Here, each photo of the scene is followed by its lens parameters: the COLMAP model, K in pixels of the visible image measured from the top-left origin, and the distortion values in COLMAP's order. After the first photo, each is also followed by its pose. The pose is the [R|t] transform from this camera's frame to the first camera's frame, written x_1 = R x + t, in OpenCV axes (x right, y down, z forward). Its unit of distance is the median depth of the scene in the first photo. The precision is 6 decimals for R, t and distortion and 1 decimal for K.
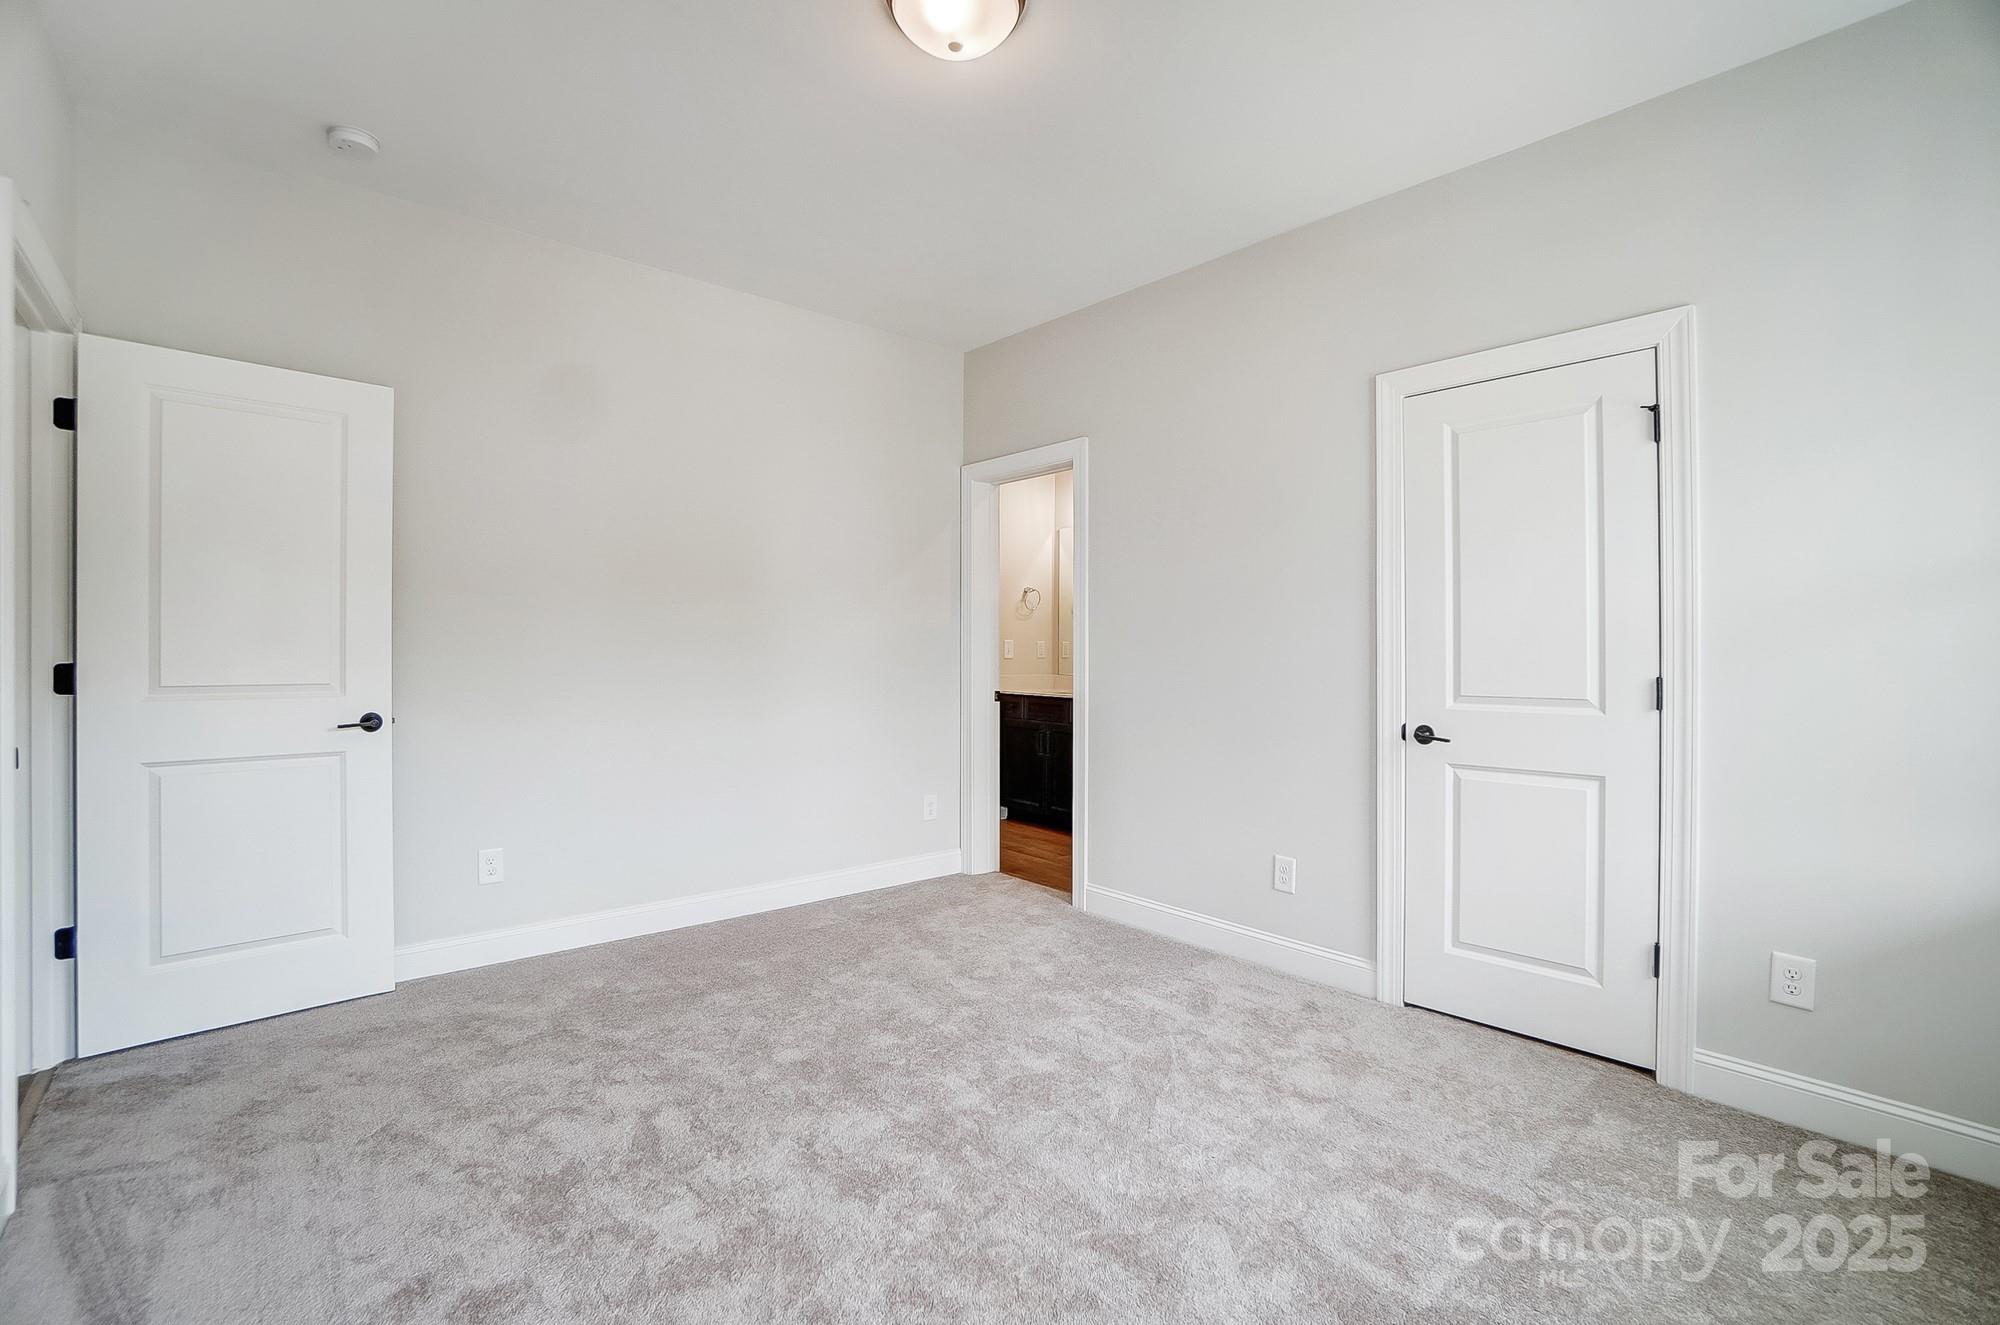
lens RADIAL K [[890.1, 0, 1001.1], [0, 890.1, 657.4], [0, 0, 1]] dist [0.001292, 0.000483]
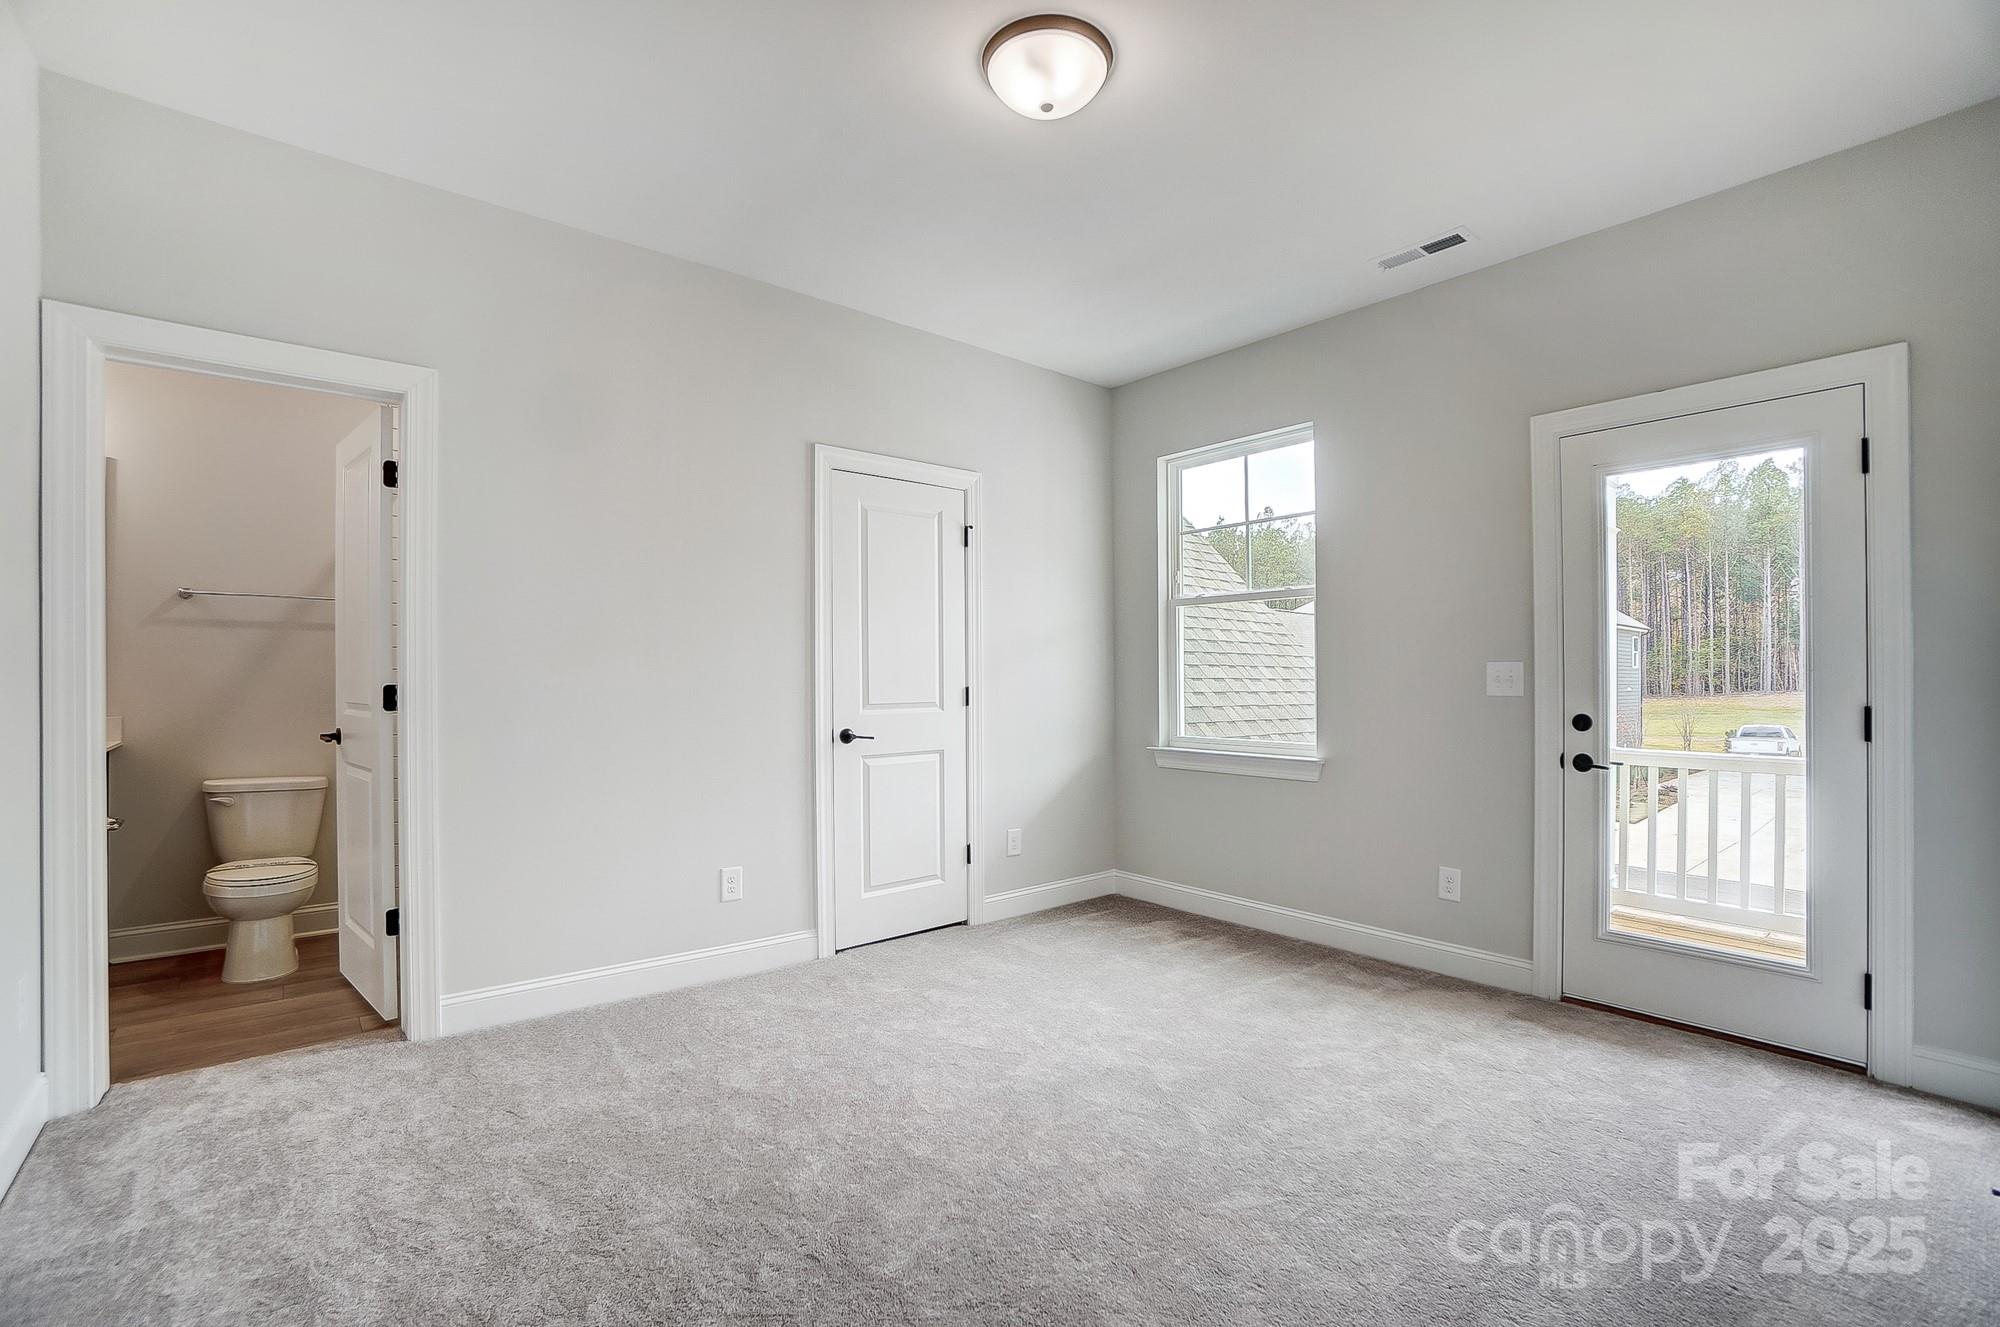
lens RADIAL K [[890.1, 0, 1014.9], [0, 890.1, 668.5], [0, 0, 1]] dist [0.001292, 0.000483]
pose [[0.067796, -0.001513, 0.997698, -0.791141], [0.006528, 0.999978, 0.001073, -0.010602], [-0.997678, 0.006441, 0.067804, 0.670267]]
